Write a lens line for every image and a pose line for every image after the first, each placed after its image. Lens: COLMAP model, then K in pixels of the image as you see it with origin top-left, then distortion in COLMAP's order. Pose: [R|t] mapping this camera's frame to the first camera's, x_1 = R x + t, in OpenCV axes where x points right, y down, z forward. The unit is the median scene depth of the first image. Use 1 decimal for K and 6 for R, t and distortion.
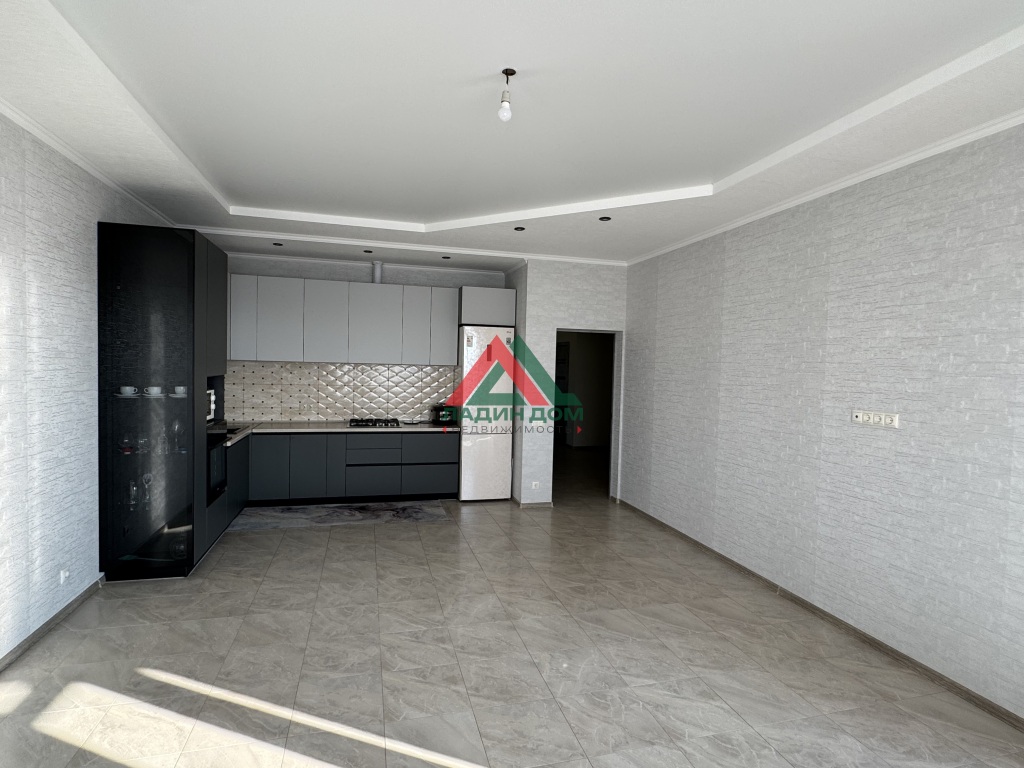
lens RADIAL K [[537.2, 0, 512.7], [0, 537.2, 385.3], [0, 0, 1]] dist [0.000133, -0.000091]
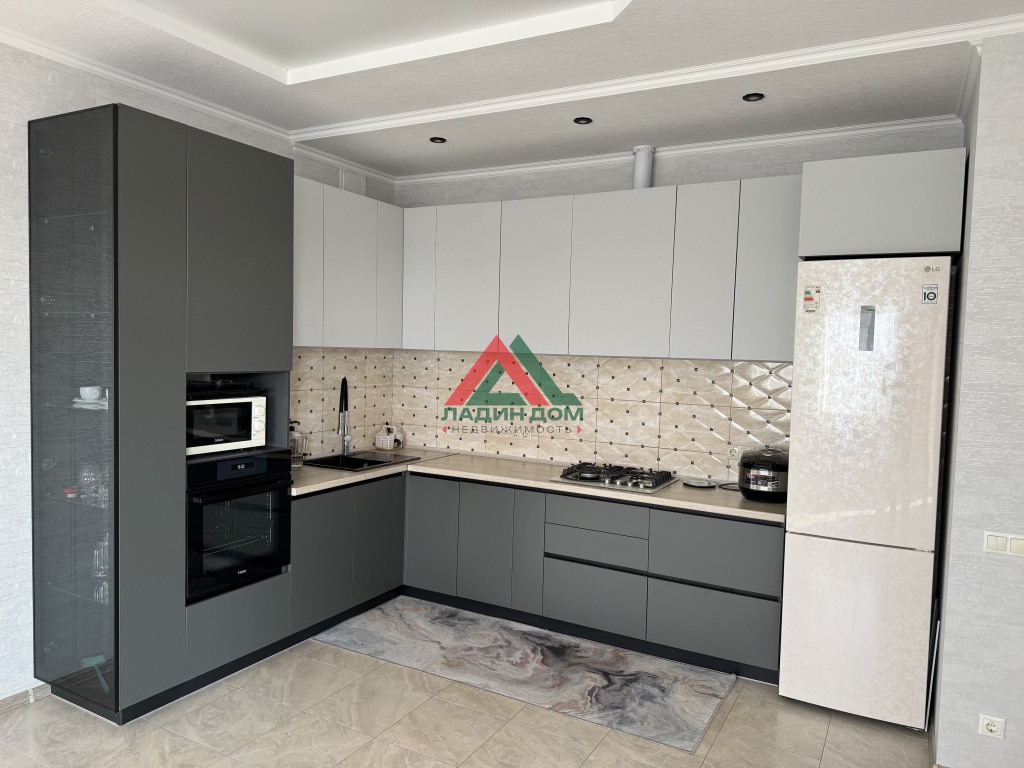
lens RADIAL K [[721.5, 0, 510.8], [0, 721.5, 385.2], [0, 0, 1]] dist [0.002205, -0.006713]
pose [[0.719329, 0.031872, -0.693938, 0.137713], [-0.038939, 0.999226, 0.005529, -0.014522], [0.693577, 0.023044, 0.720014, 0.496579]]
